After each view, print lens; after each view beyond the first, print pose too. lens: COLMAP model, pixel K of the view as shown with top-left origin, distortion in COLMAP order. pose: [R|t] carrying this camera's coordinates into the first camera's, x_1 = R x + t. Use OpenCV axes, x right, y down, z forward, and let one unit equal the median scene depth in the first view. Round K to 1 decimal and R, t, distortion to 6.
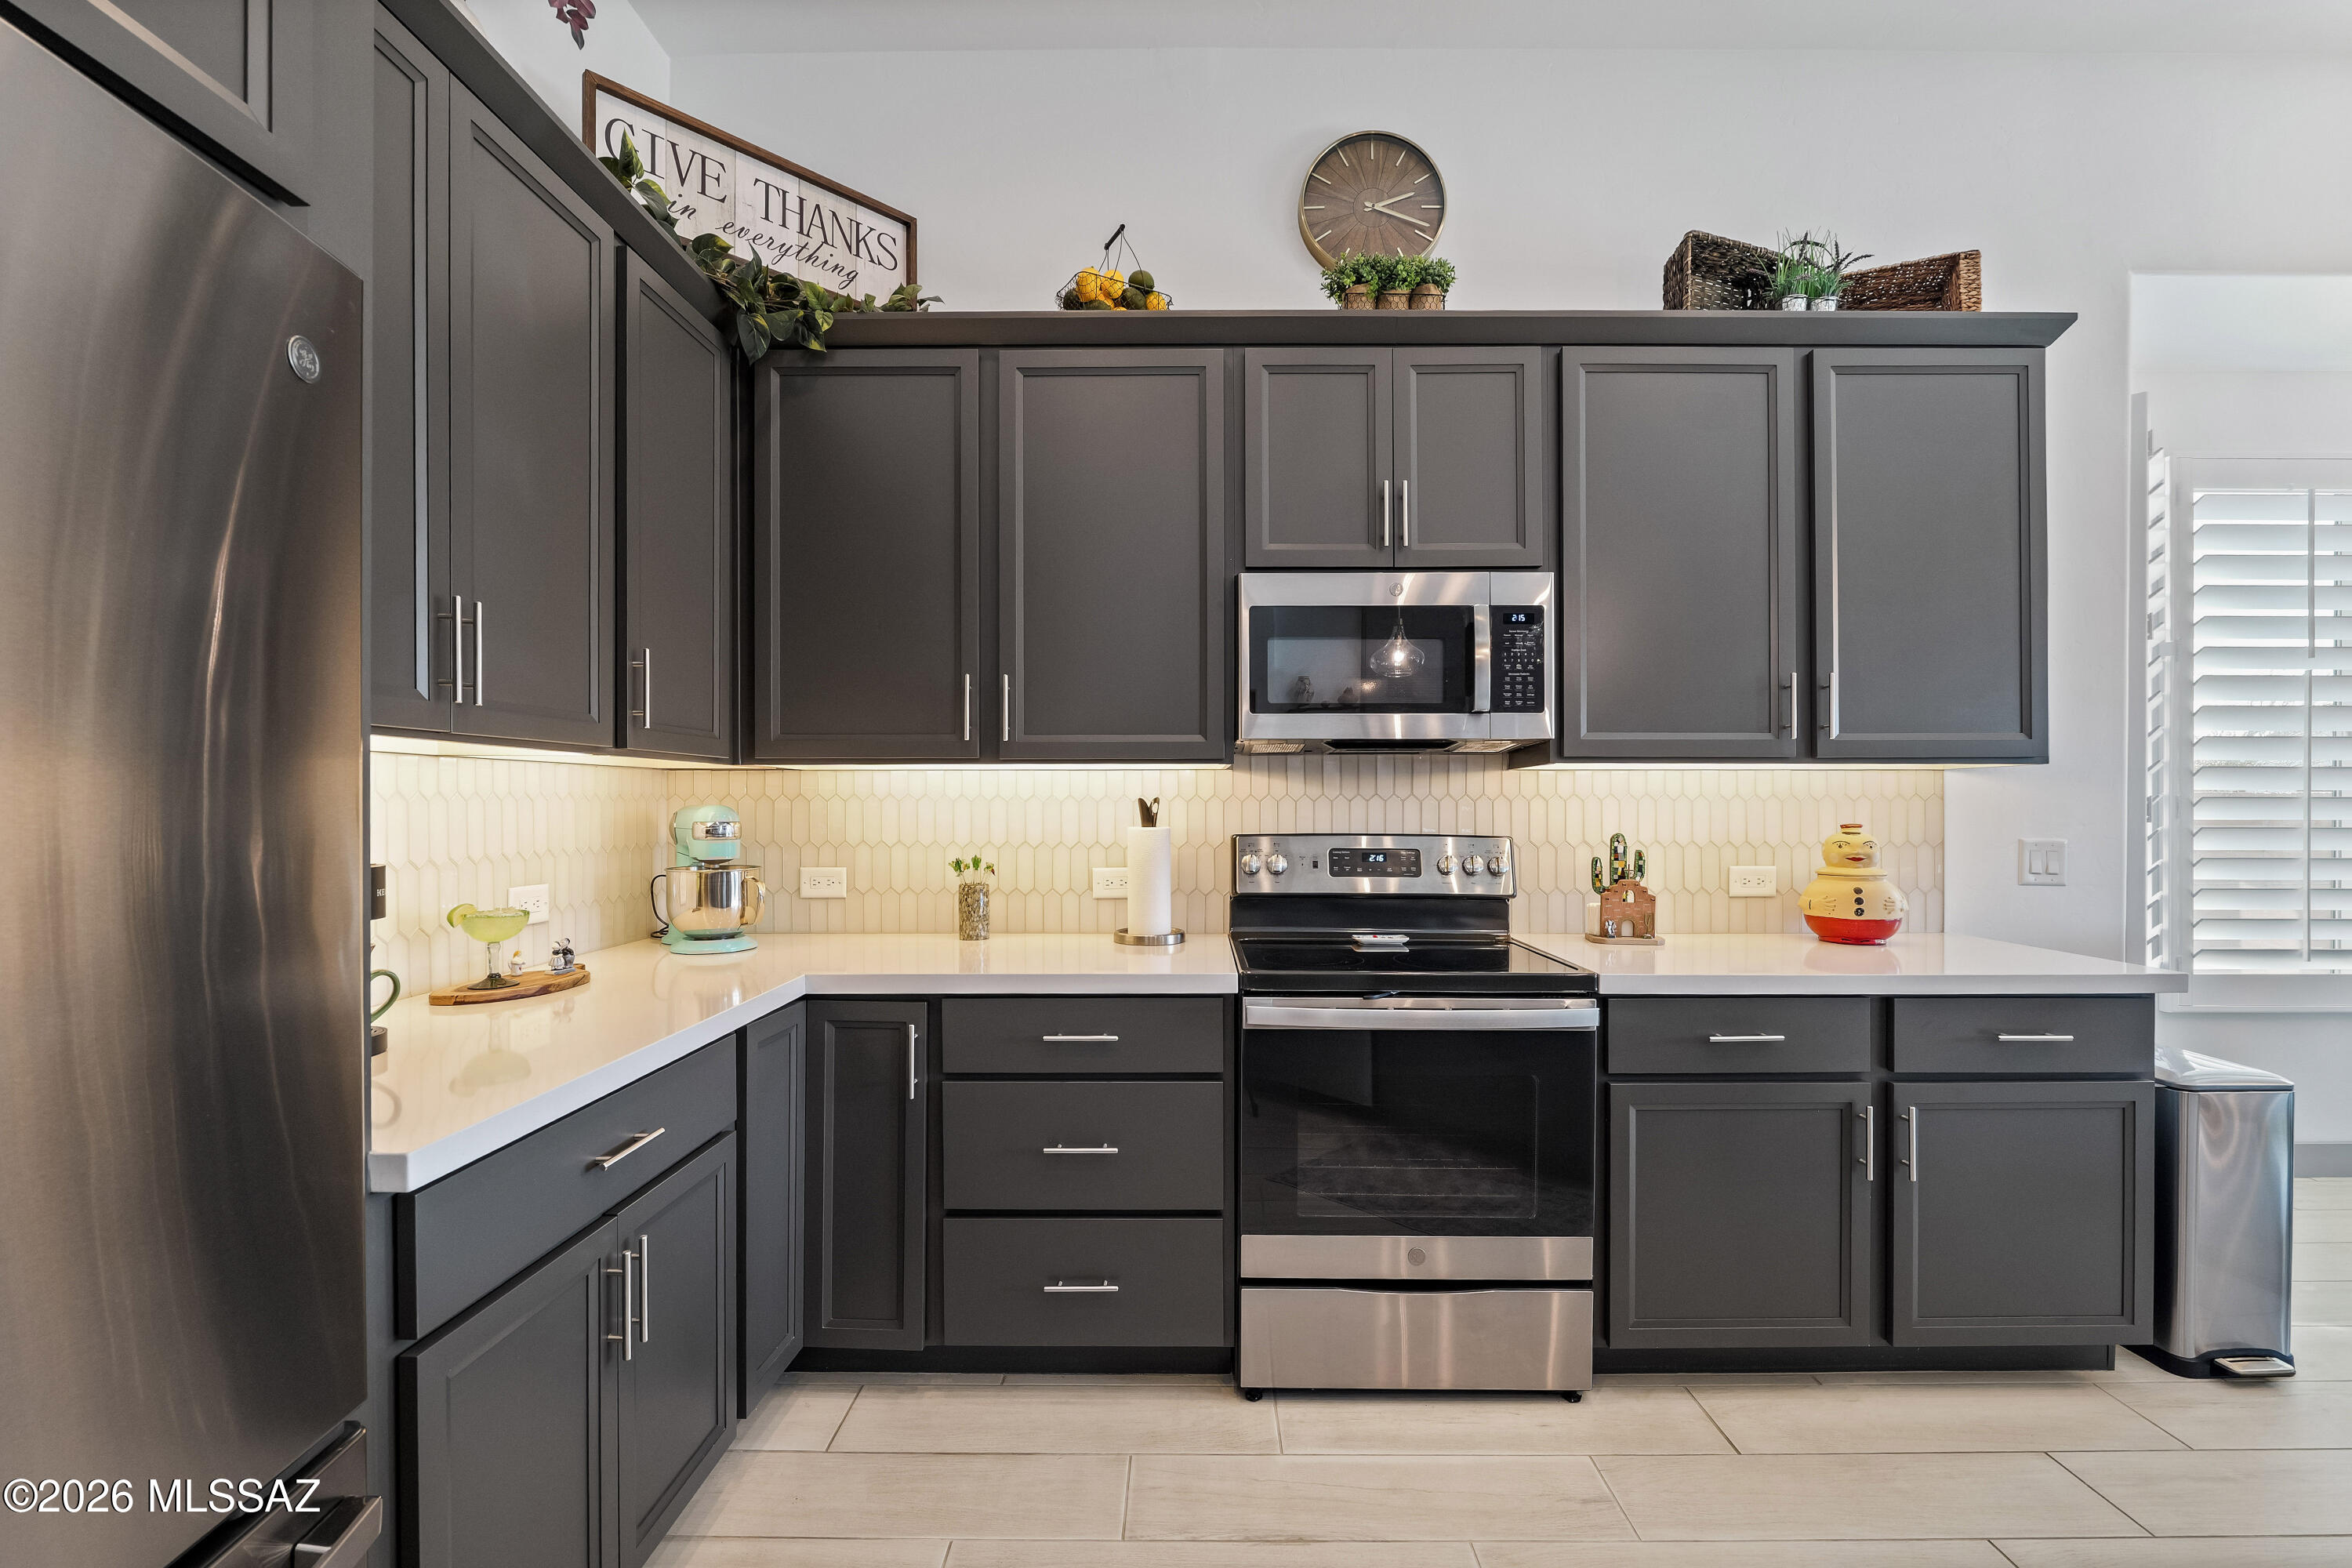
lens RADIAL K [[990.9, 0, 1166.9], [0, 990.9, 805.2], [0, 0, 1]] dist [-0.009681, 0.000891]
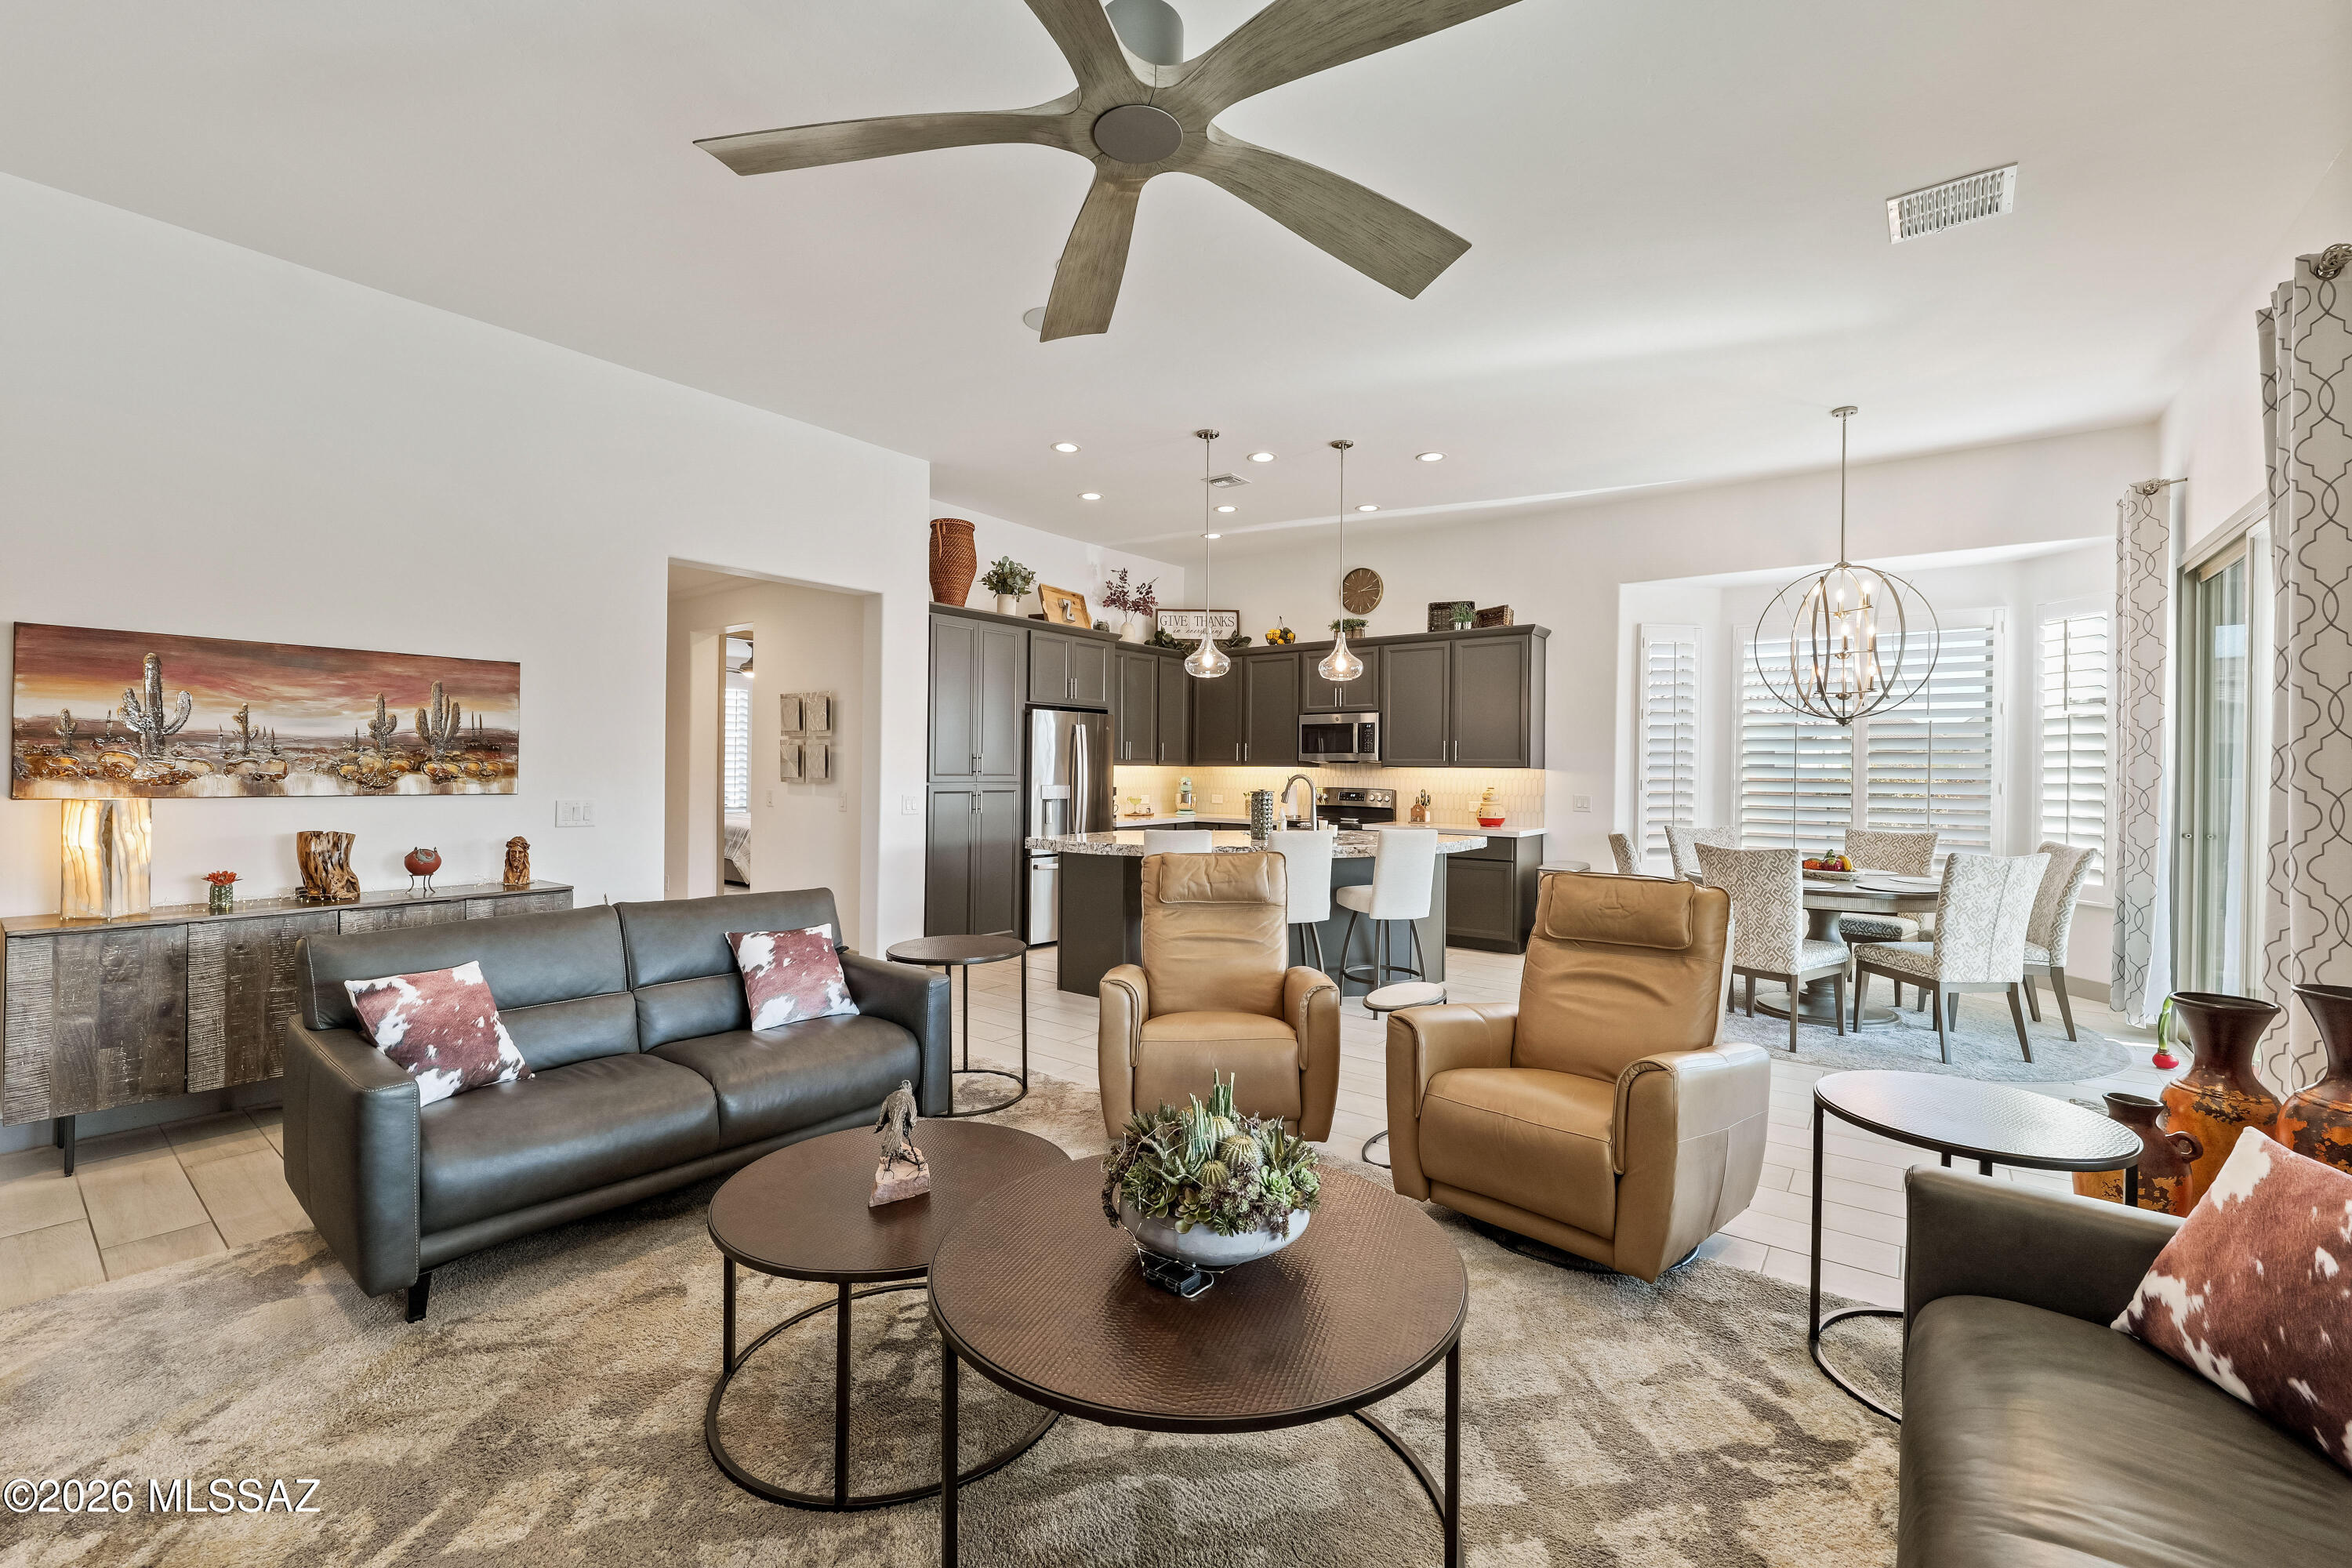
lens RADIAL K [[990.9, 0, 1161.5], [0, 990.9, 774.7], [0, 0, 1]] dist [-0.009681, 0.000891]
pose [[0.793546, 0.011123, -0.608409, 1.857104], [-0.011463, 0.999929, 0.003330, -0.020788], [0.608403, 0.004331, 0.793617, -2.170943]]
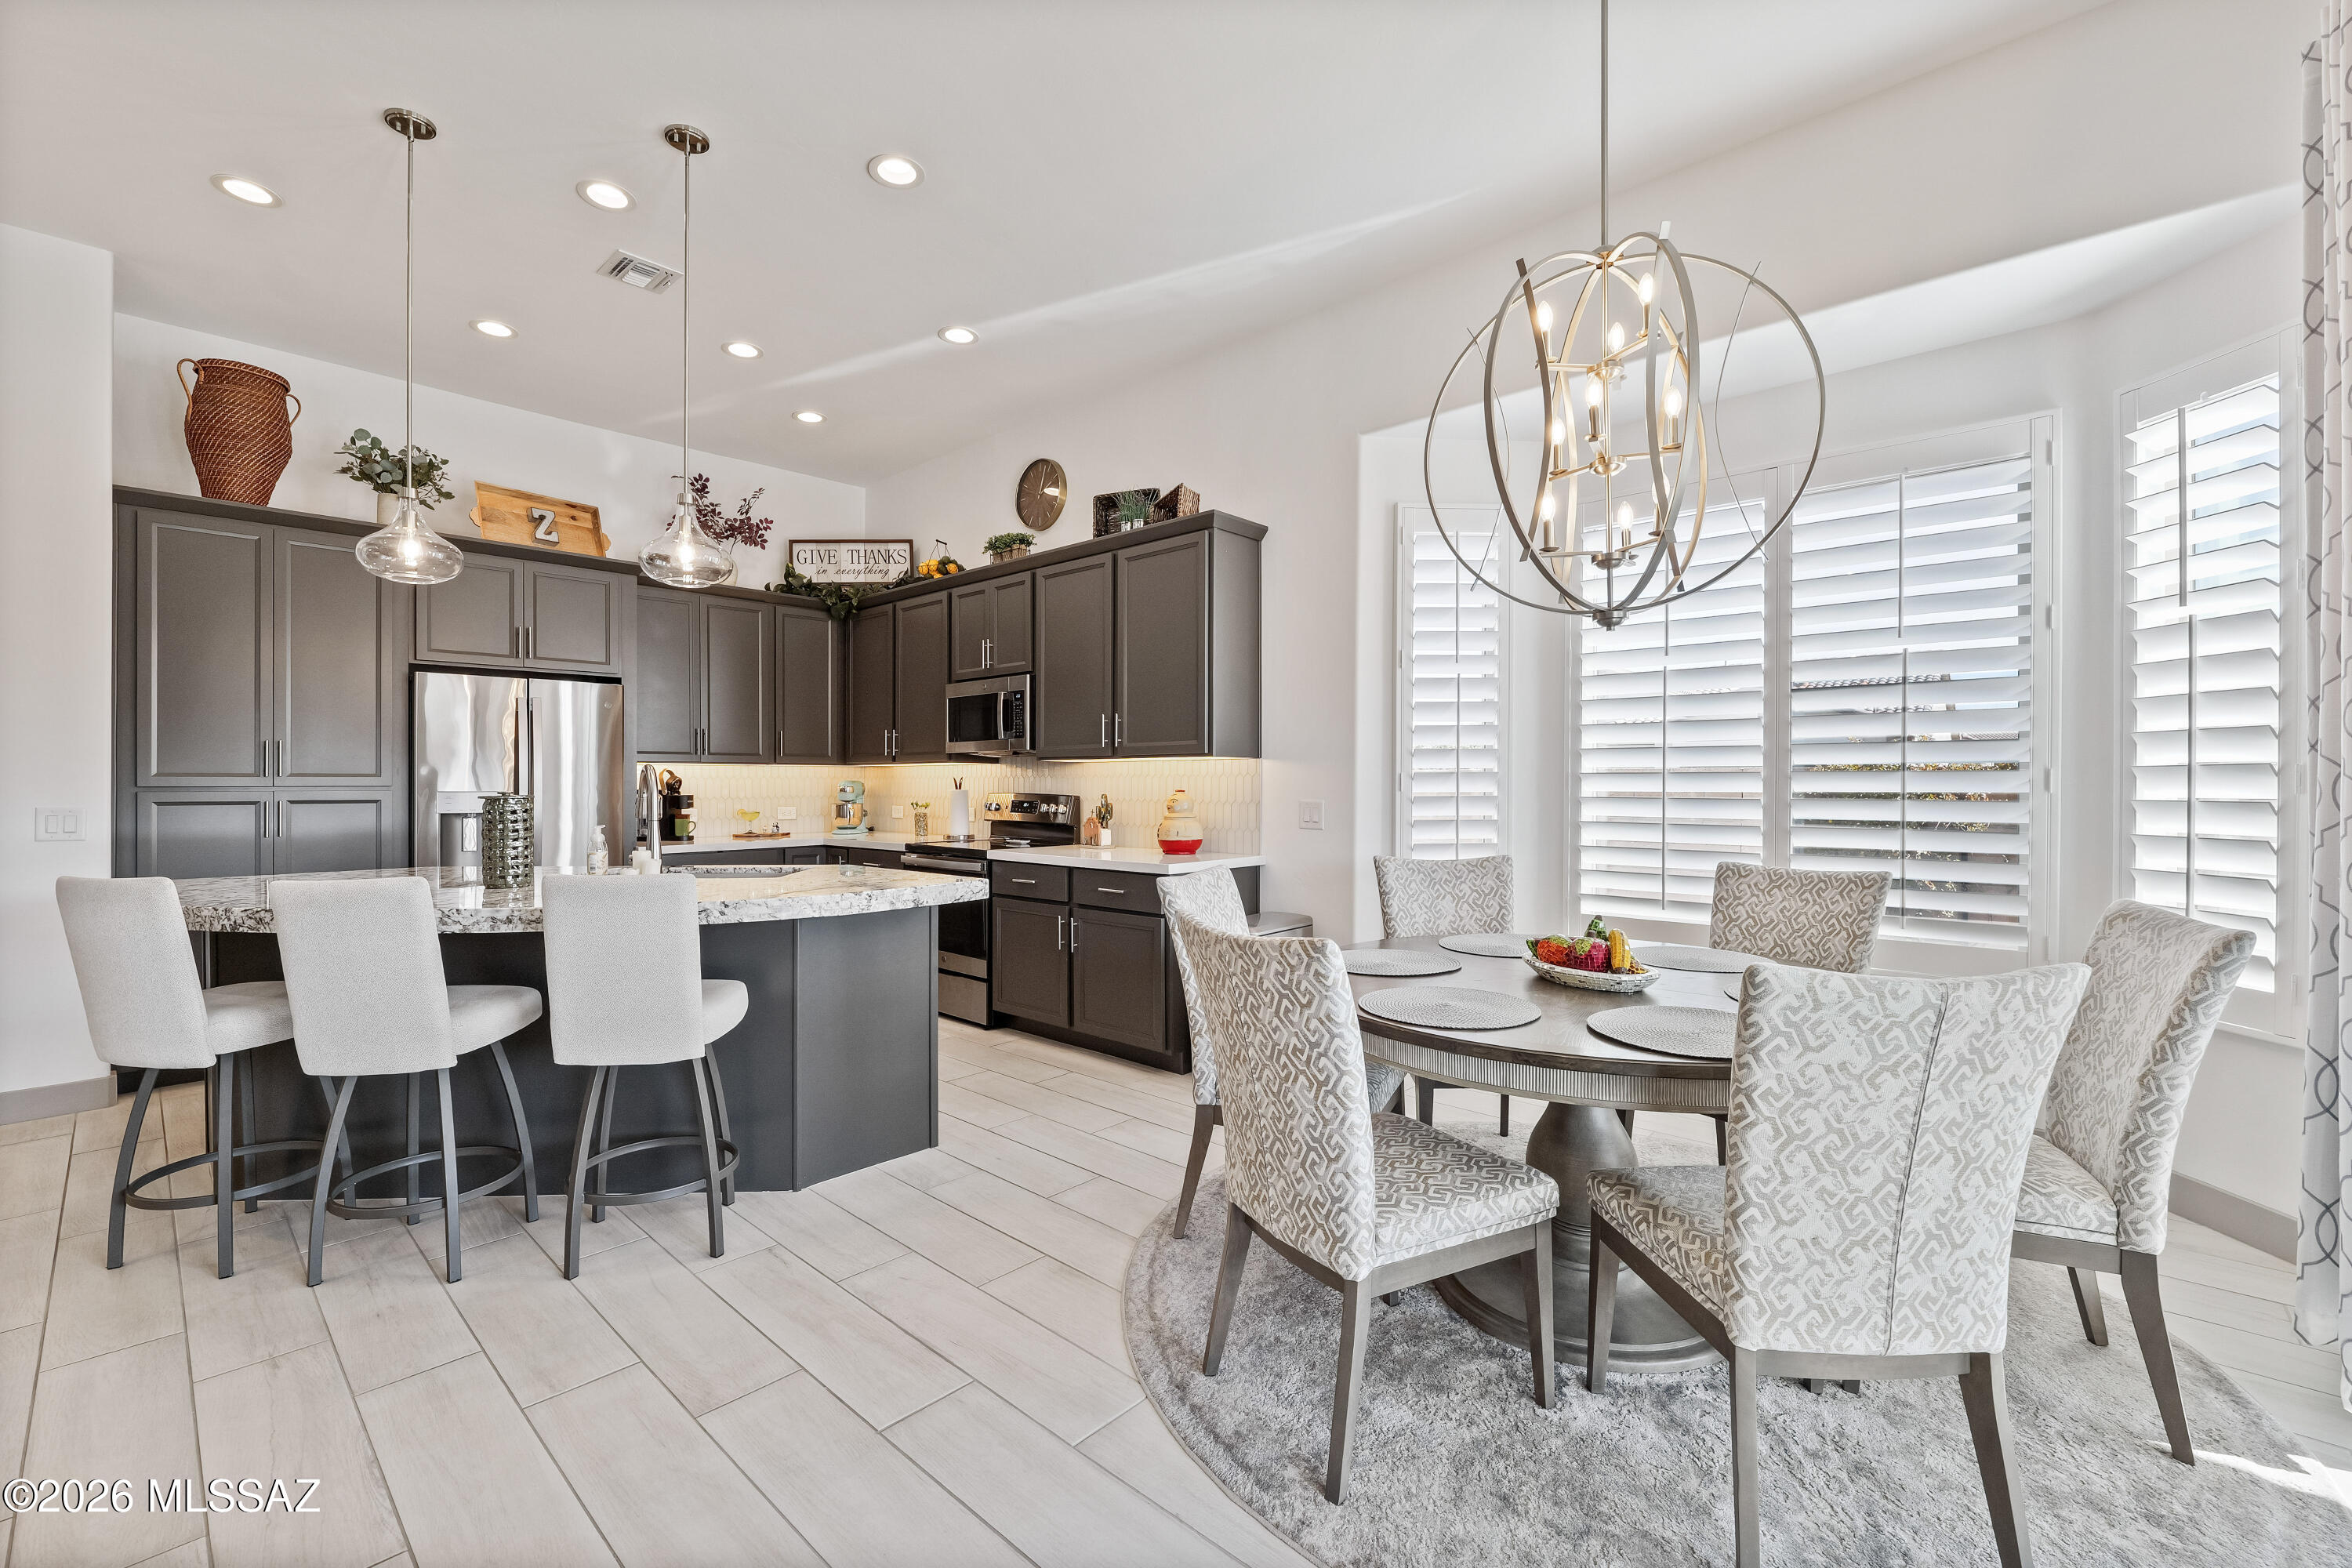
lens RADIAL K [[990.9, 0, 1170.9], [0, 990.9, 784.4], [0, 0, 1]] dist [-0.009681, 0.000891]
pose [[0.738558, 0.000871, -0.674190, 2.059173], [-0.002847, 0.999994, -0.001827, 0.012275], [0.674184, 0.003269, 0.738556, -0.406548]]
